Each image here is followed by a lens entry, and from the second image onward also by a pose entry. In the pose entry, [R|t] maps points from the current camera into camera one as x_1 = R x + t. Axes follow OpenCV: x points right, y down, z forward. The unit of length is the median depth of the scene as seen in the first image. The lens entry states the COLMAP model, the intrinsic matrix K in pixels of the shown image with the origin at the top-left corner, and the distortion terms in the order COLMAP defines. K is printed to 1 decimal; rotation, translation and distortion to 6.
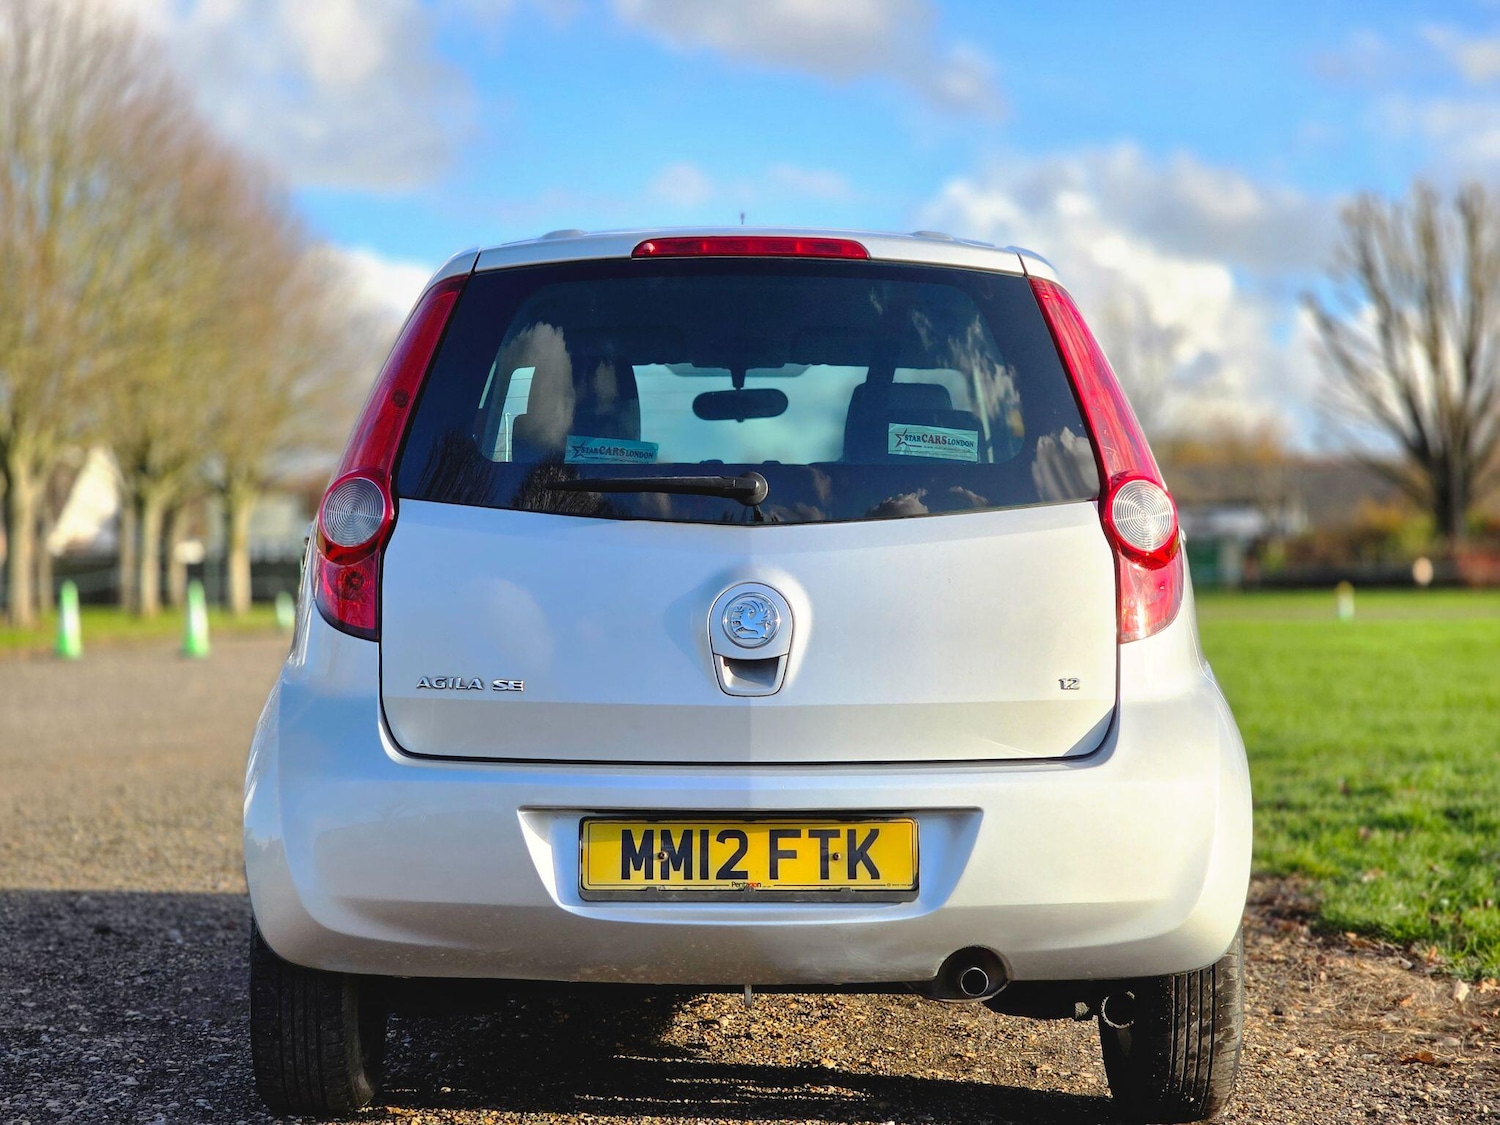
lens RADIAL K [[2831.6, 0, 746.0], [0, 2831.6, 554.5], [0, 0, 1]] dist [0.020160, 0.000000]
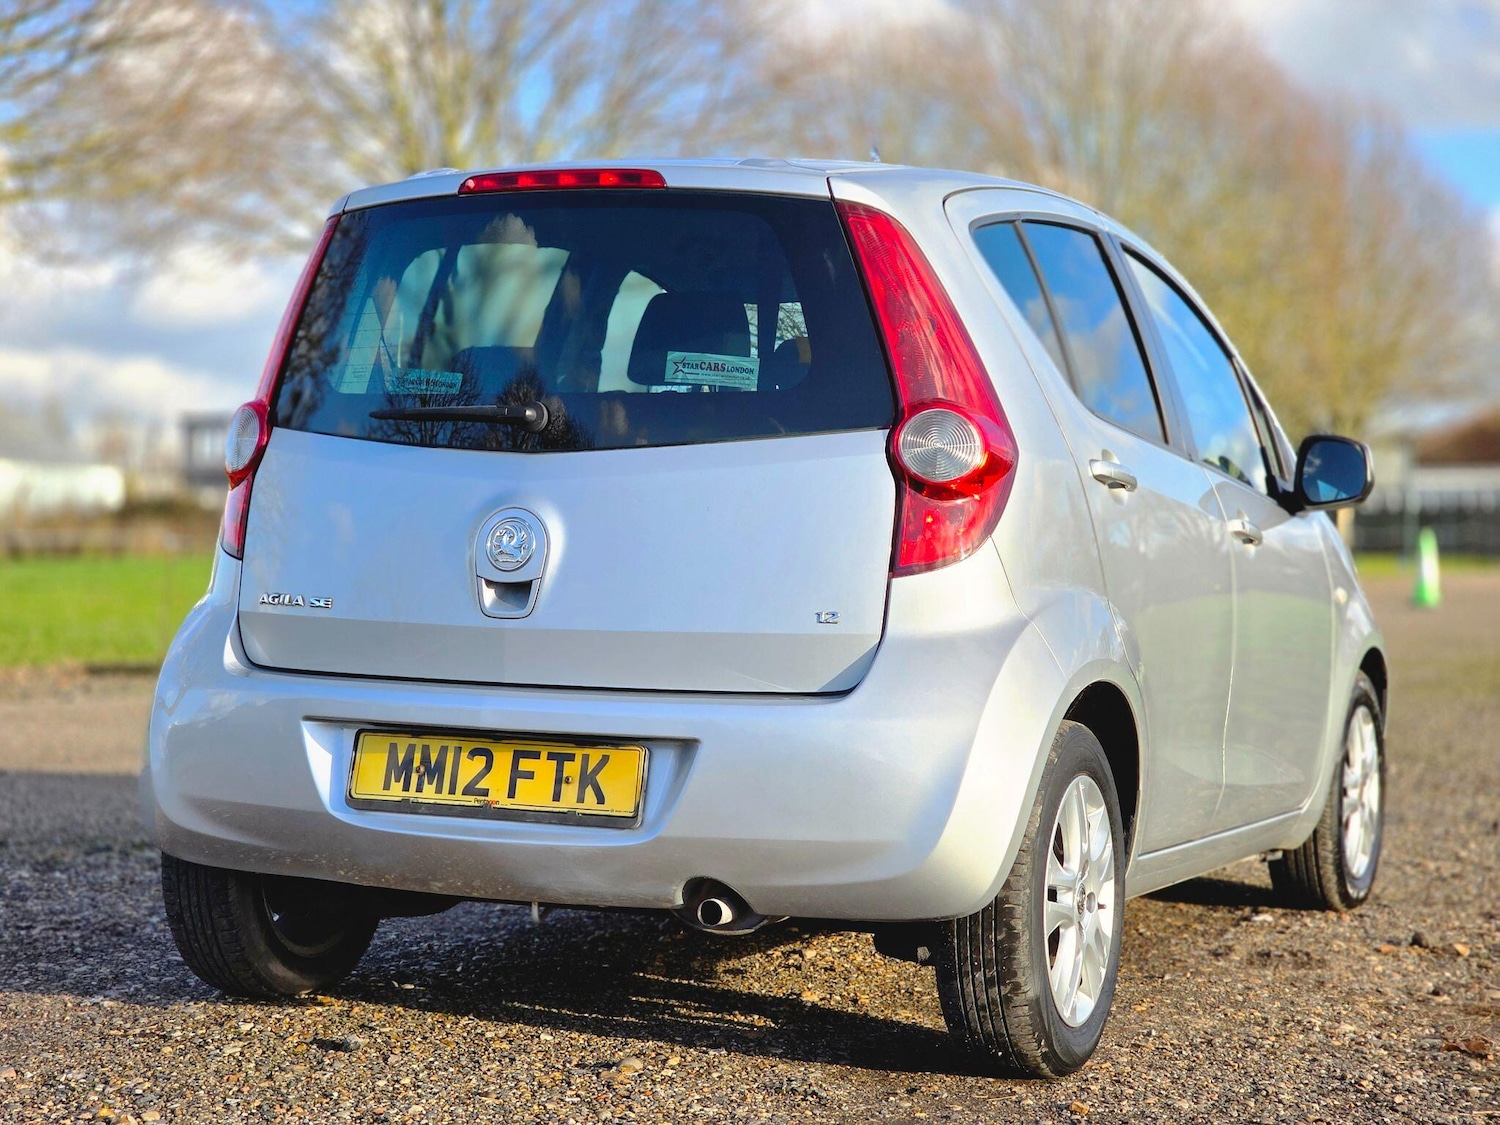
lens RADIAL K [[2831.6, 0, 762.6], [0, 2831.6, 563.1], [0, 0, 1]] dist [0.020160, 0.000000]
pose [[0.917990, 0.021991, -0.395992, 0.494849], [-0.012131, 0.999551, 0.027386, 0.000483], [0.396417, -0.020336, 0.917845, 0.096756]]
